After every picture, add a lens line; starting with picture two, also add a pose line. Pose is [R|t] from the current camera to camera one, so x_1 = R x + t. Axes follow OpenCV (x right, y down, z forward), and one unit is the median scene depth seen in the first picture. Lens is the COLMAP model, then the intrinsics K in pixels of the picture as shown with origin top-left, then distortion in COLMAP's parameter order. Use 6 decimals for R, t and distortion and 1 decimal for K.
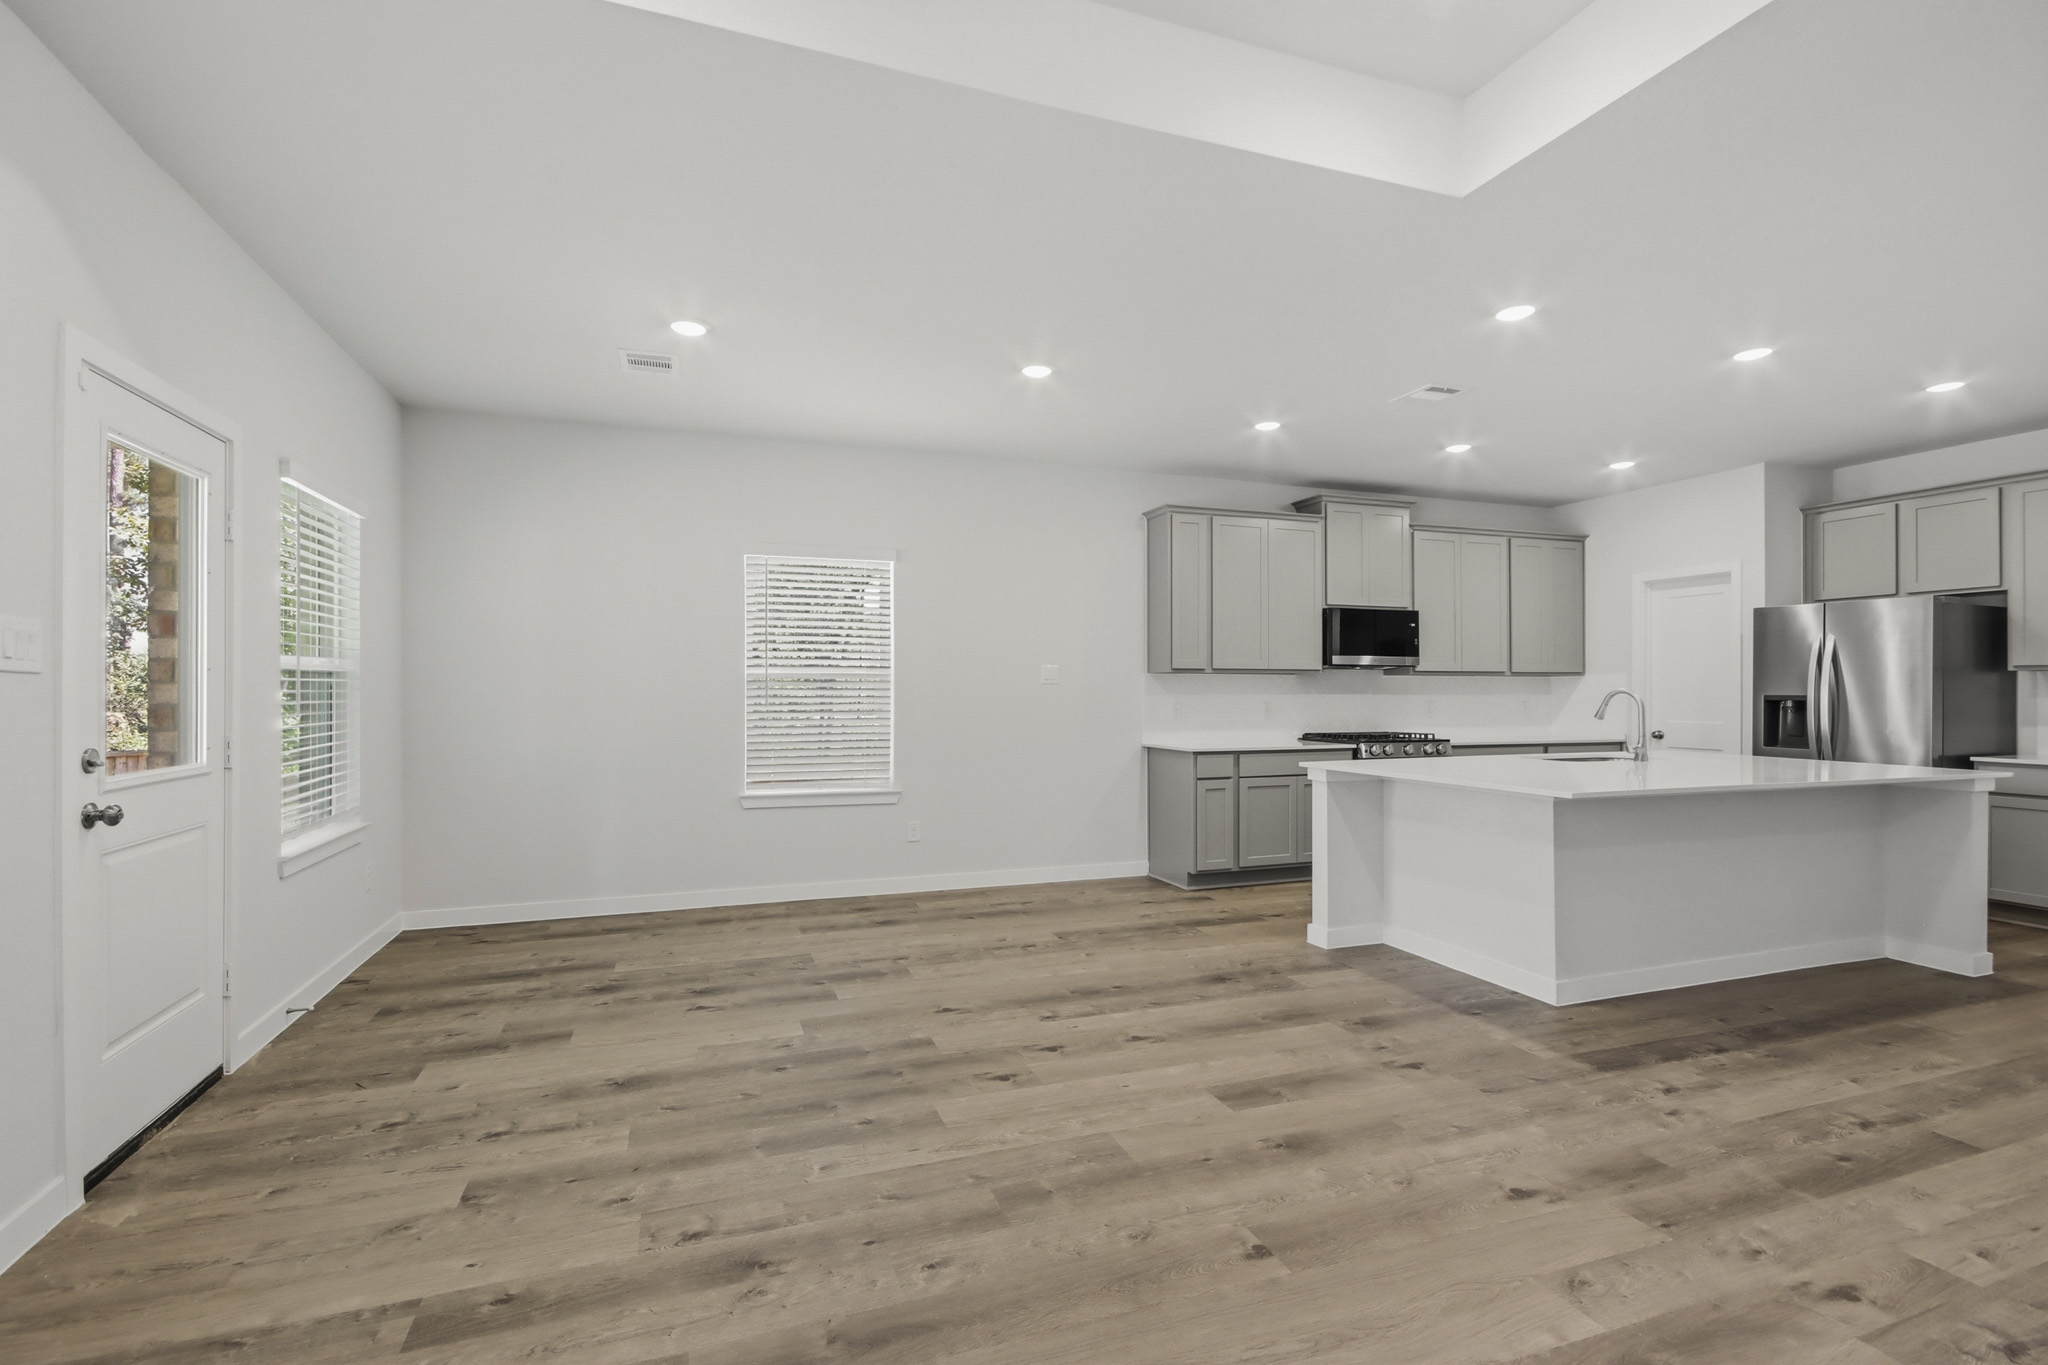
lens RADIAL K [[940.7, 0, 1023.5], [0, 940.7, 686.6], [0, 0, 1]] dist [0.029296, -0.016917]
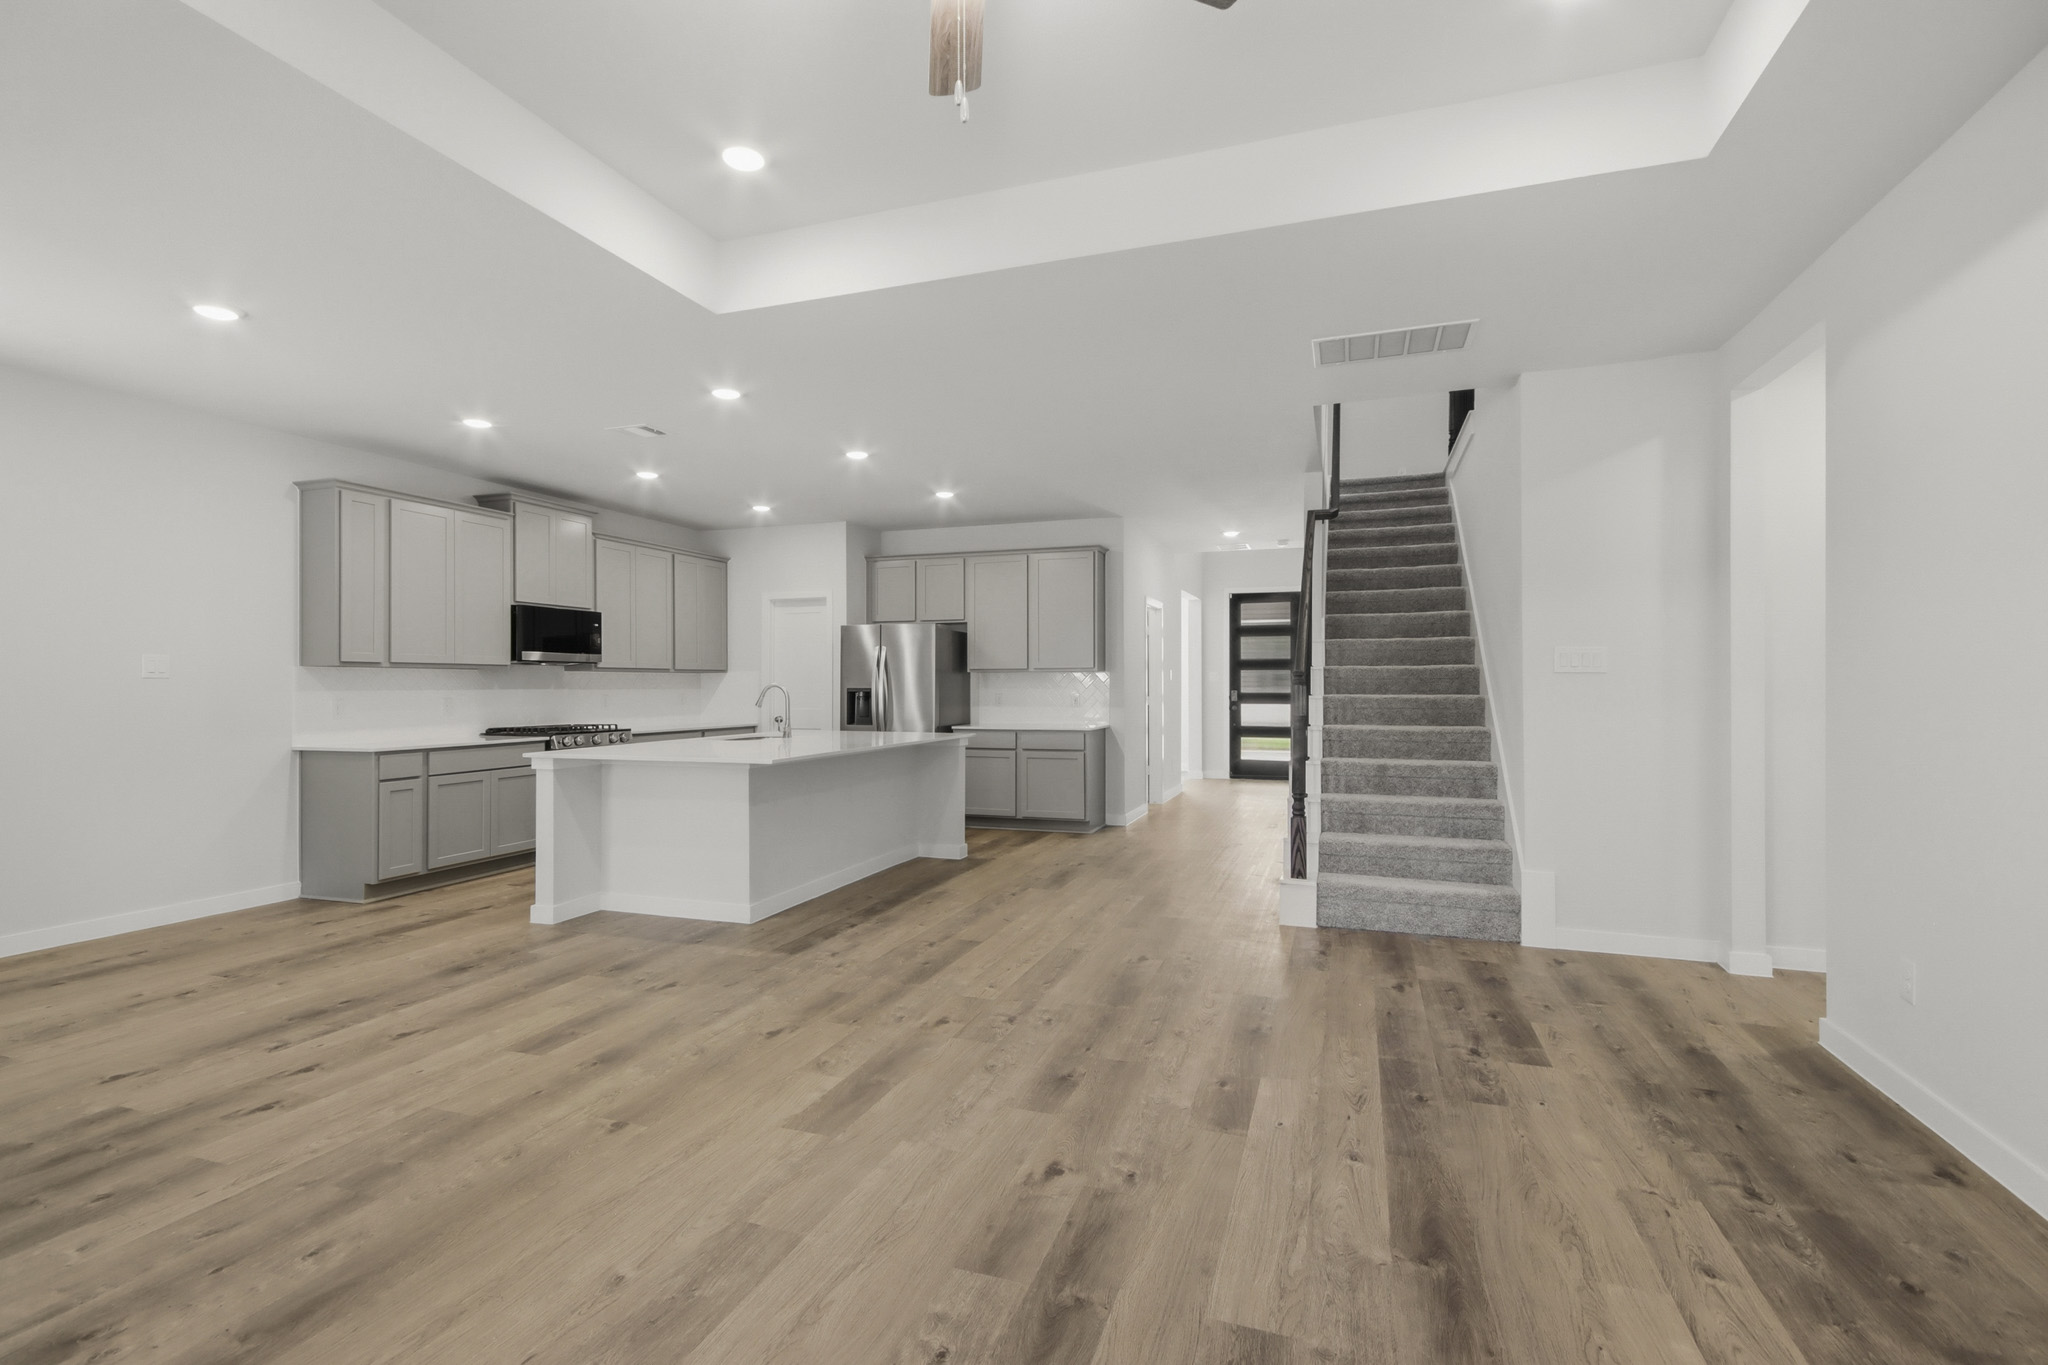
lens RADIAL K [[940.7, 0, 1023.5], [0, 940.7, 686.6], [0, 0, 1]] dist [0.029296, -0.016917]
pose [[0.630935, -0.002859, 0.775831, -0.181007], [-0.002196, 0.999983, 0.005470, -0.001760], [-0.775833, -0.005155, 0.630917, -0.103147]]
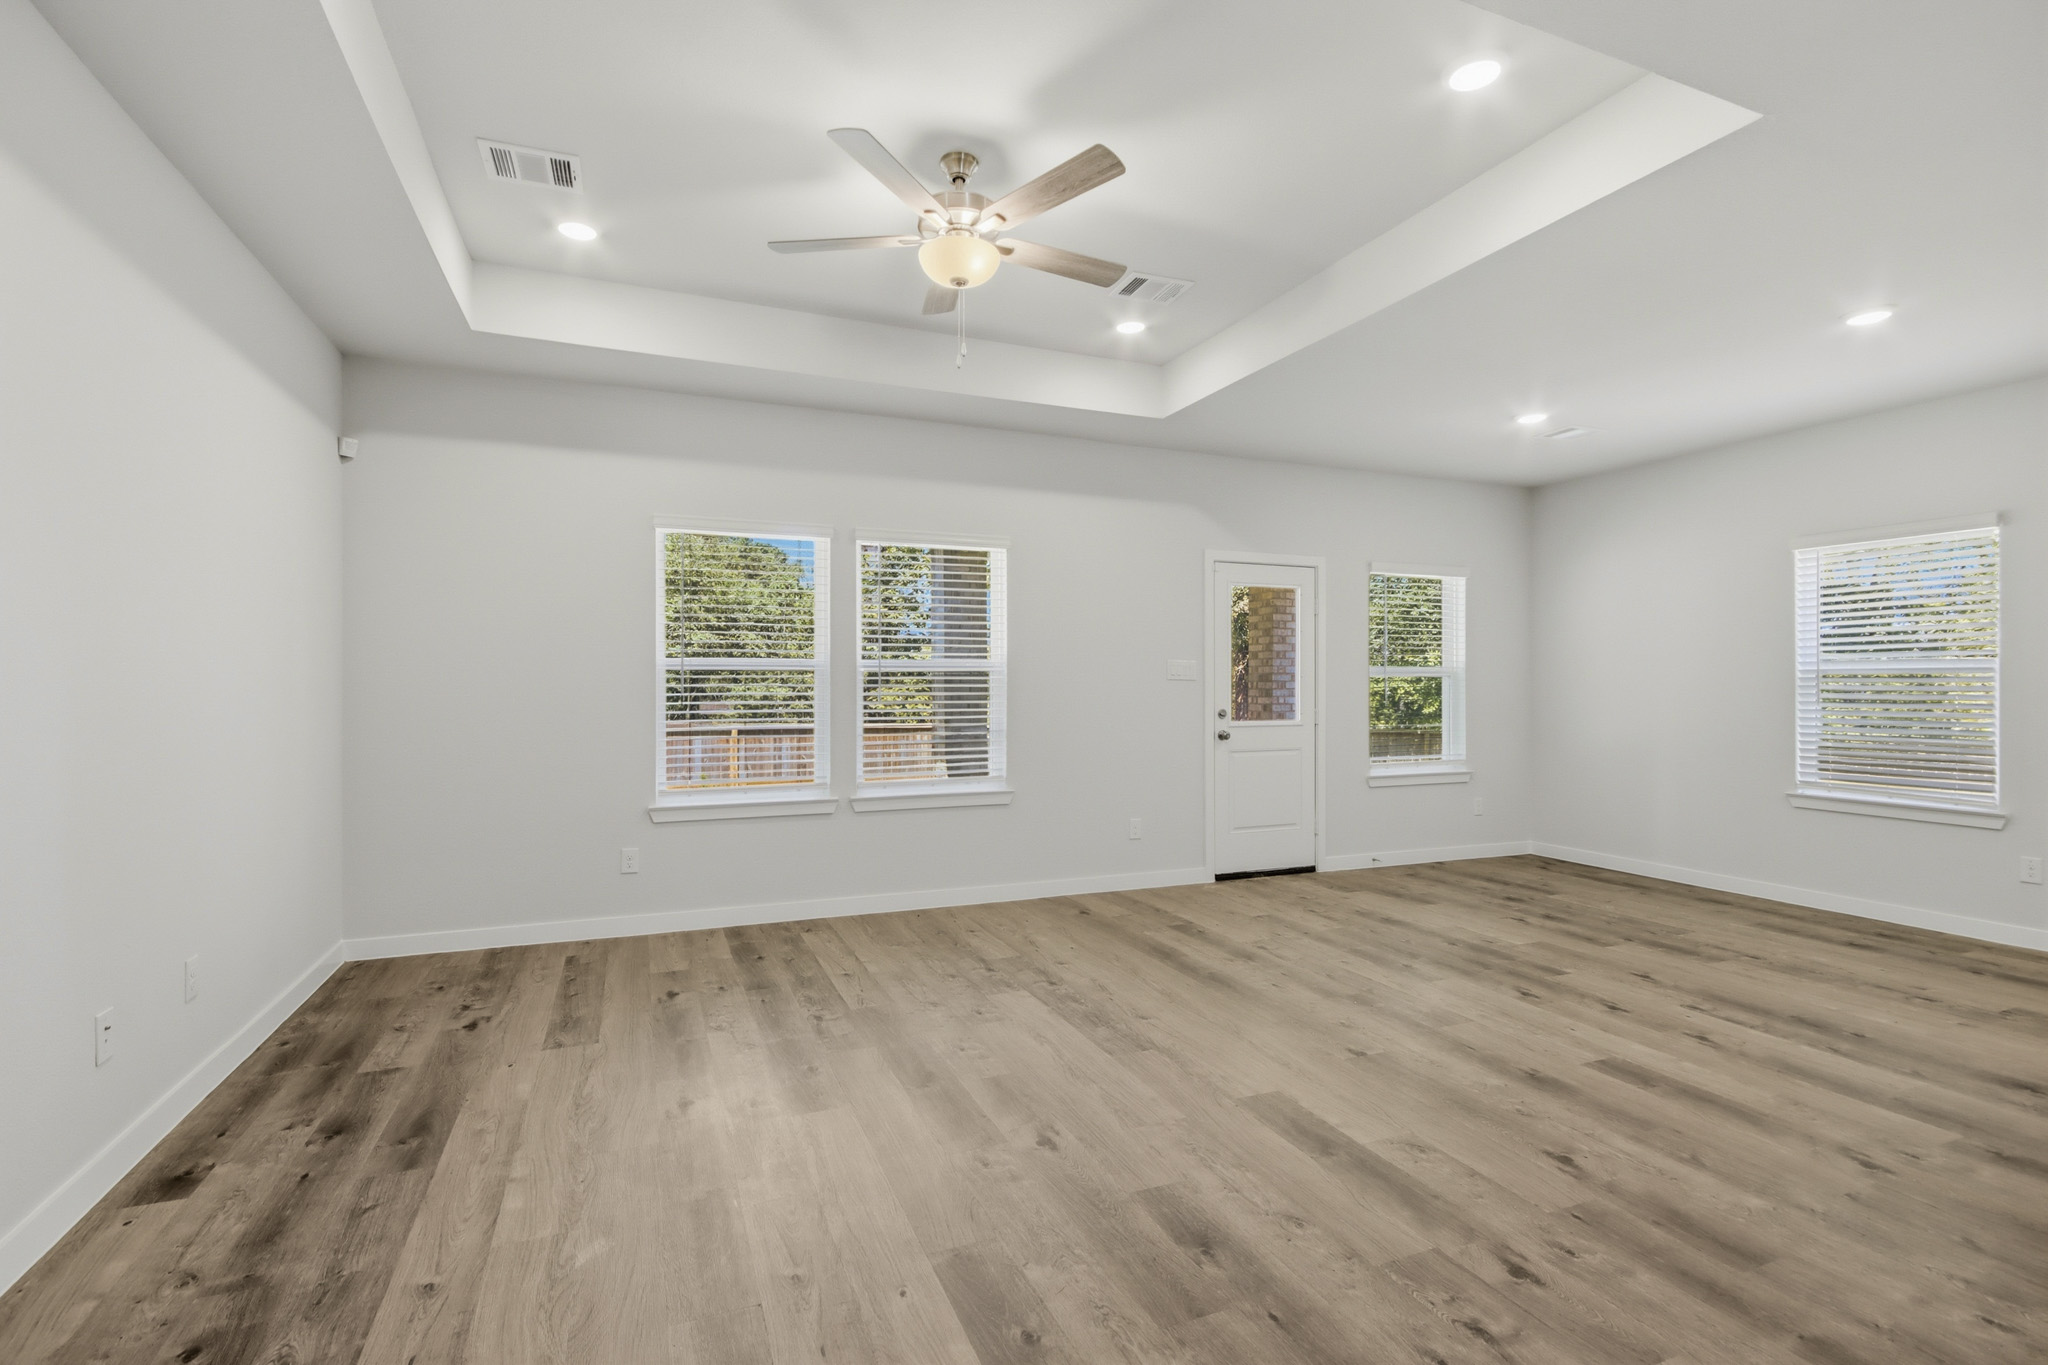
lens RADIAL K [[940.7, 0, 1023.5], [0, 940.7, 686.6], [0, 0, 1]] dist [0.029296, -0.016917]
pose [[0.049132, 0.002256, -0.998790, 0.802907], [0.003179, 0.999992, 0.002416, -0.001939], [0.998787, -0.003294, 0.049124, 0.176037]]
